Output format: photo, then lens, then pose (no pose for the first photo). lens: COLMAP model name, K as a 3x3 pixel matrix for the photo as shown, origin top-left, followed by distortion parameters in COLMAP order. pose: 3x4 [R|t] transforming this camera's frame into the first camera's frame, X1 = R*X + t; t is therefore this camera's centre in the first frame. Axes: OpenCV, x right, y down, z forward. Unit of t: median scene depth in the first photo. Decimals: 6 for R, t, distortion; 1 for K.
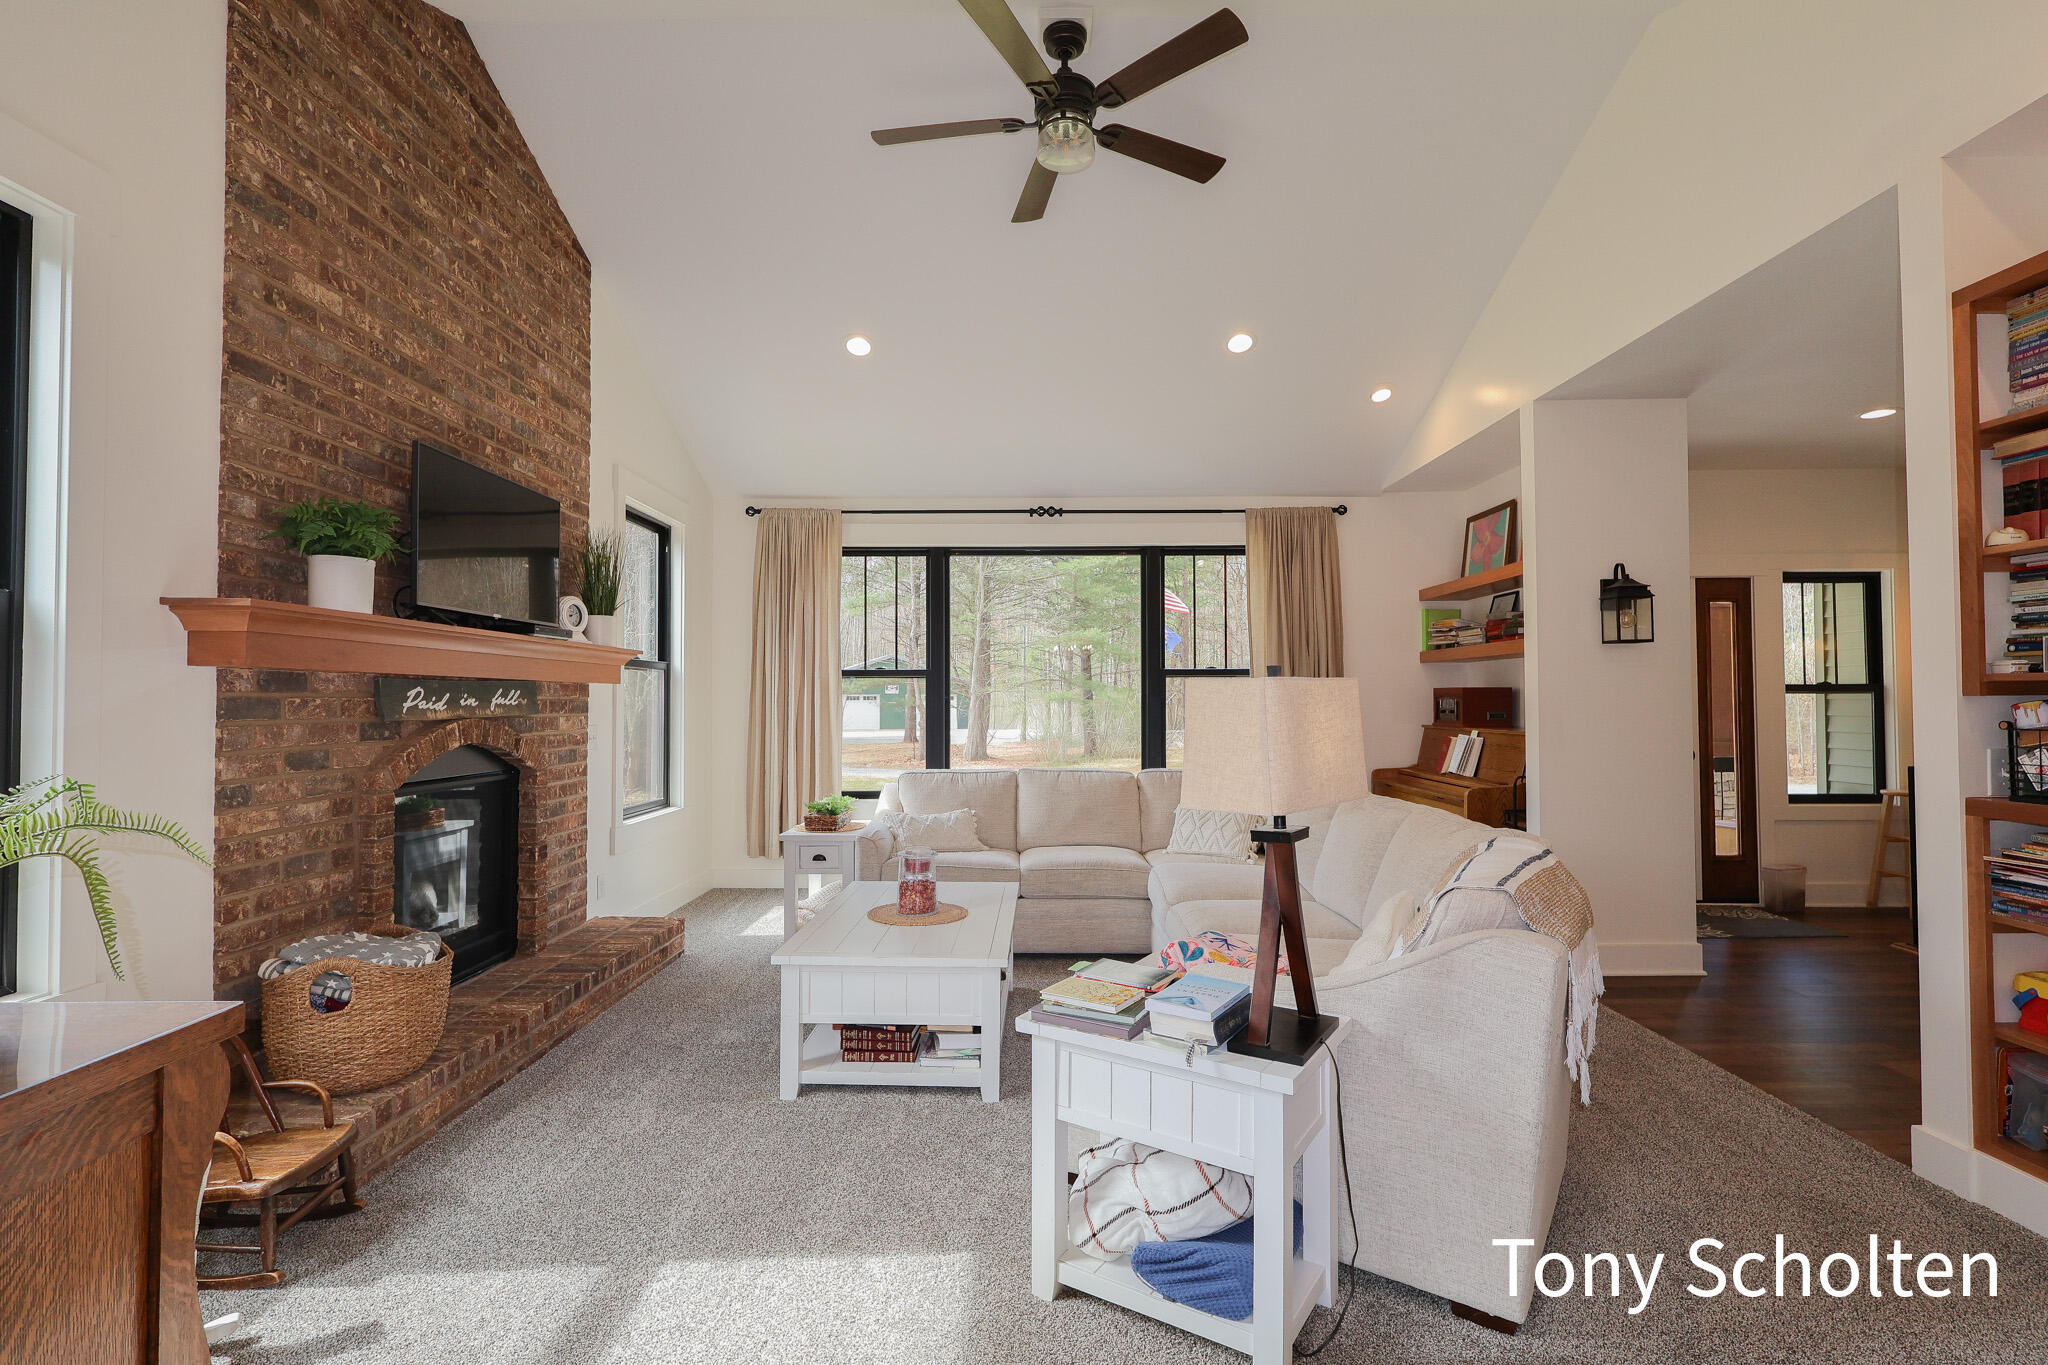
lens RADIAL K [[965.5, 0, 1024.0], [0, 965.5, 682.5], [0, 0, 1]] dist [0.001339, 0.000684]
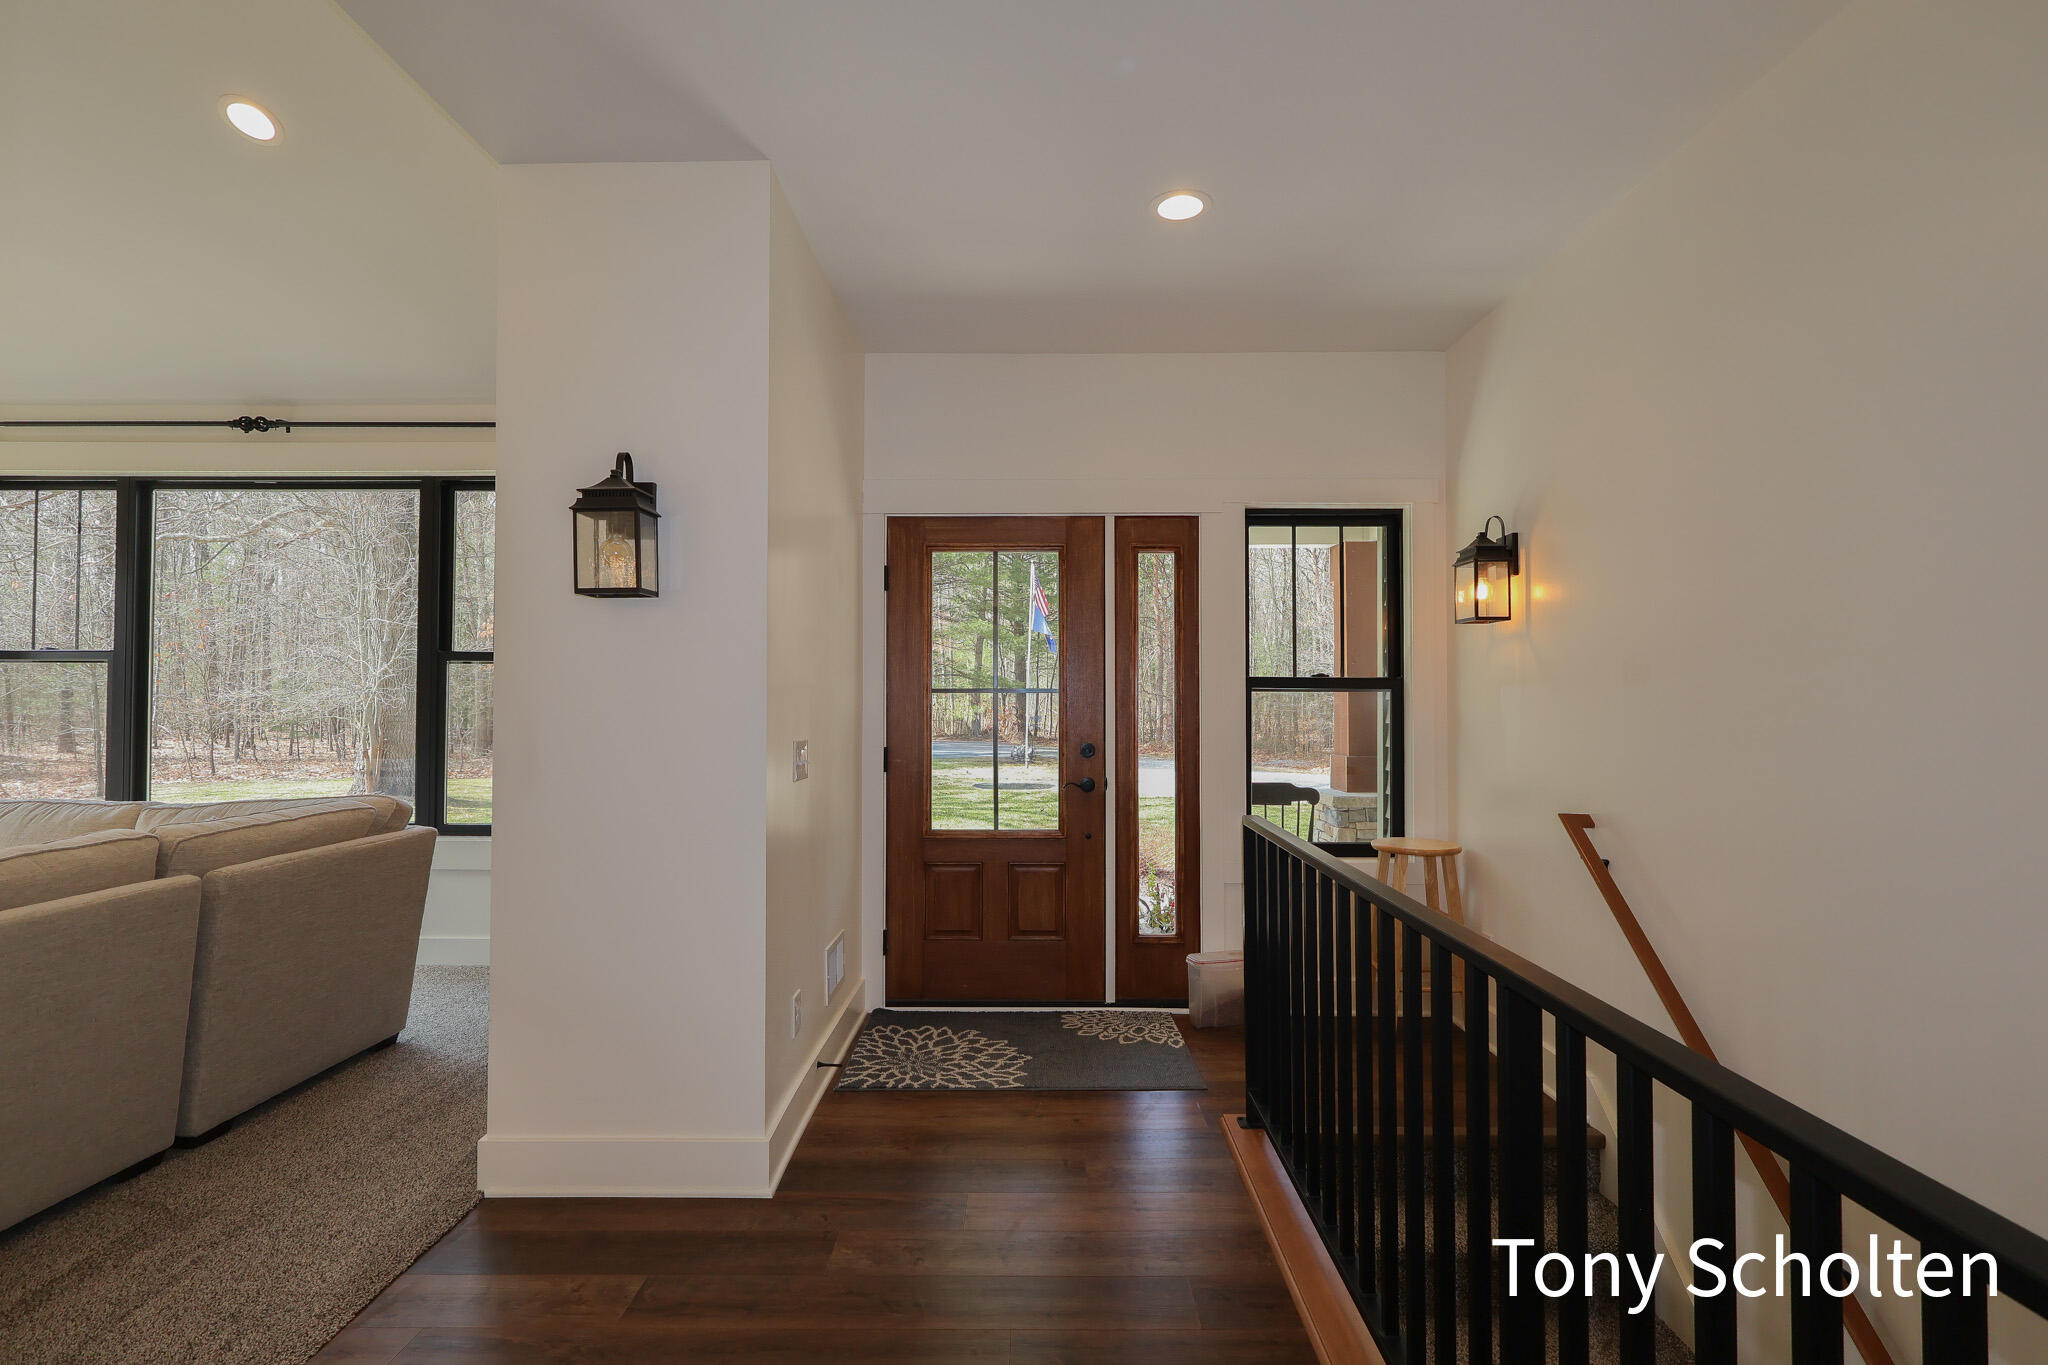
lens RADIAL K [[965.5, 0, 1024.0], [0, 965.5, 682.5], [0, 0, 1]] dist [0.001339, 0.000684]
pose [[0.999926, 0.005586, -0.010776, 0.575772], [-0.005559, 0.999981, 0.002549, 0.004163], [0.010790, -0.002489, 0.999939, 0.305131]]
